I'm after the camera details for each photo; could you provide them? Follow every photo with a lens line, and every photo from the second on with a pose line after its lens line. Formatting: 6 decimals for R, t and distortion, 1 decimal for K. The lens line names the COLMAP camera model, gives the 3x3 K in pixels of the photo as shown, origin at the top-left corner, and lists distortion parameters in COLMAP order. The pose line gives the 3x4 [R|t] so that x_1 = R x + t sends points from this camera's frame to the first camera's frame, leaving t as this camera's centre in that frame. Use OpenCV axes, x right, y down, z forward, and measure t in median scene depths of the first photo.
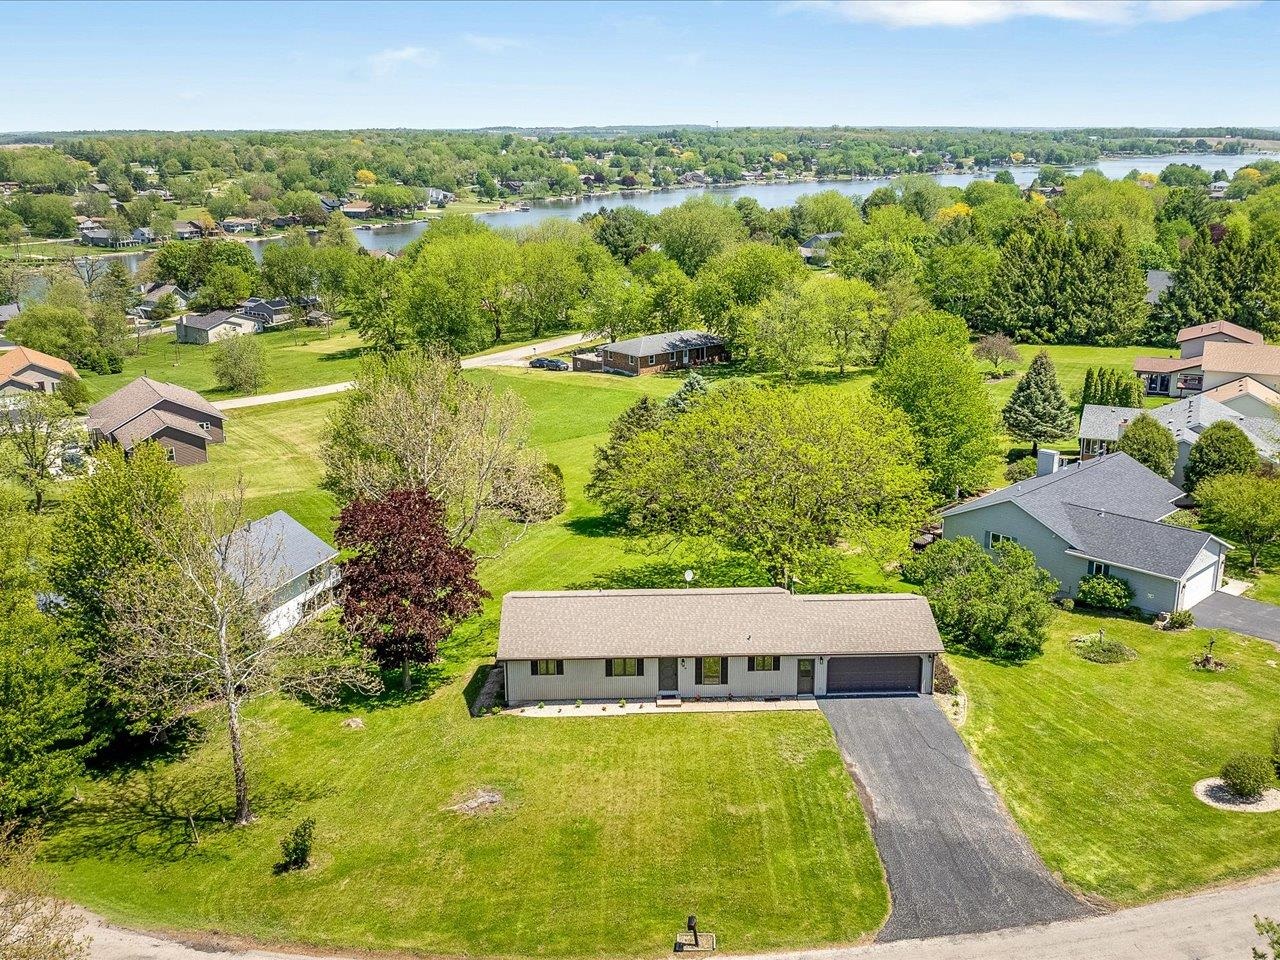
lens RADIAL K [[1235.9, 0, 646.5], [0, 1235.9, 479.6], [0, 0, 1]] dist [-0.009008, -0.045396]
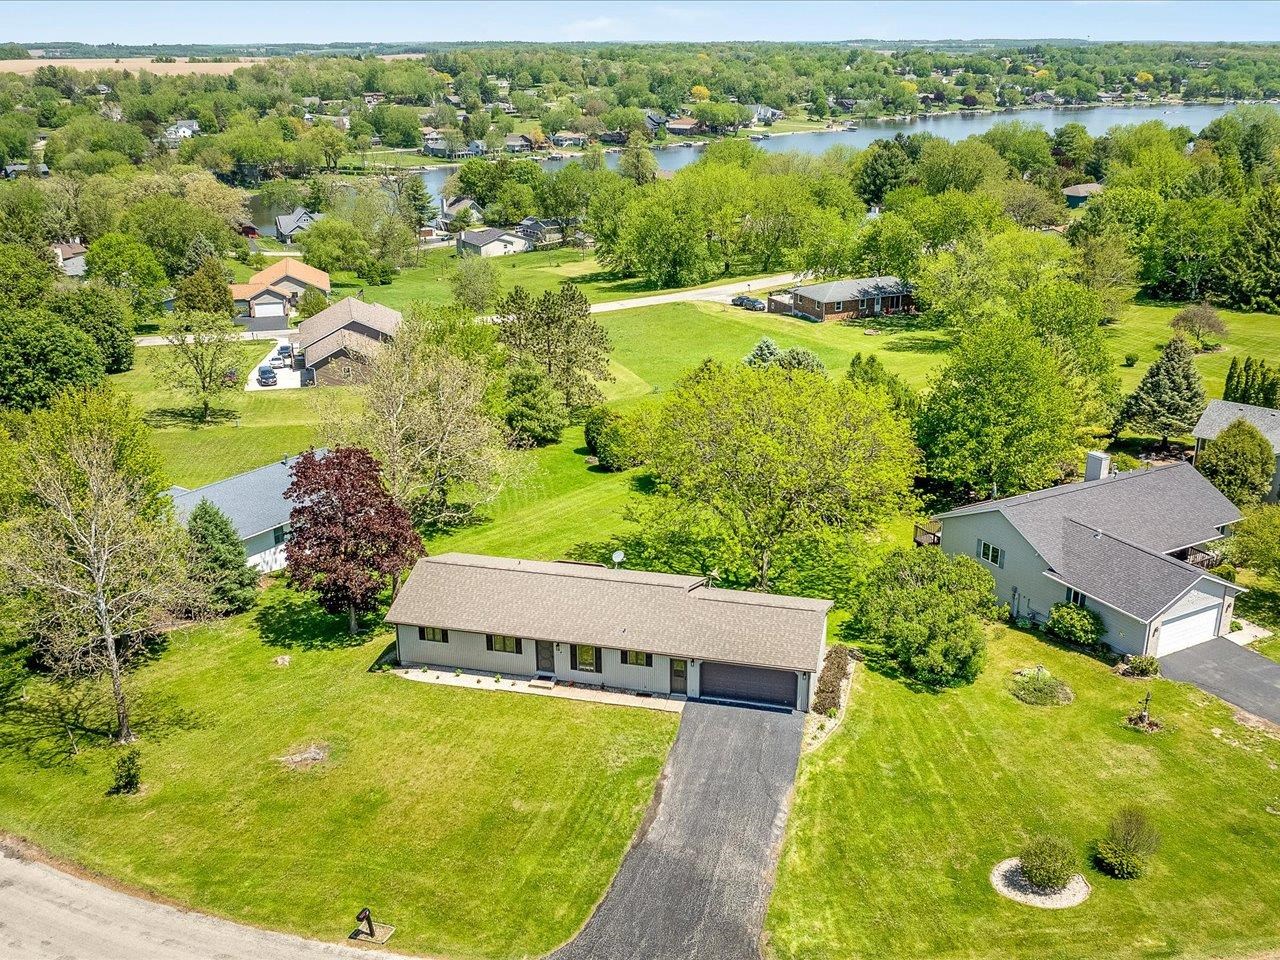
lens RADIAL K [[1223.0, 0, 646.0], [0, 1223.0, 479.7], [0, 0, 1]] dist [-0.011546, -0.033458]
pose [[0.960669, 0.094805, -0.261013, 0.122530], [-0.076748, 0.993952, 0.078549, -0.025032], [0.266881, -0.055428, 0.962134, 0.024723]]
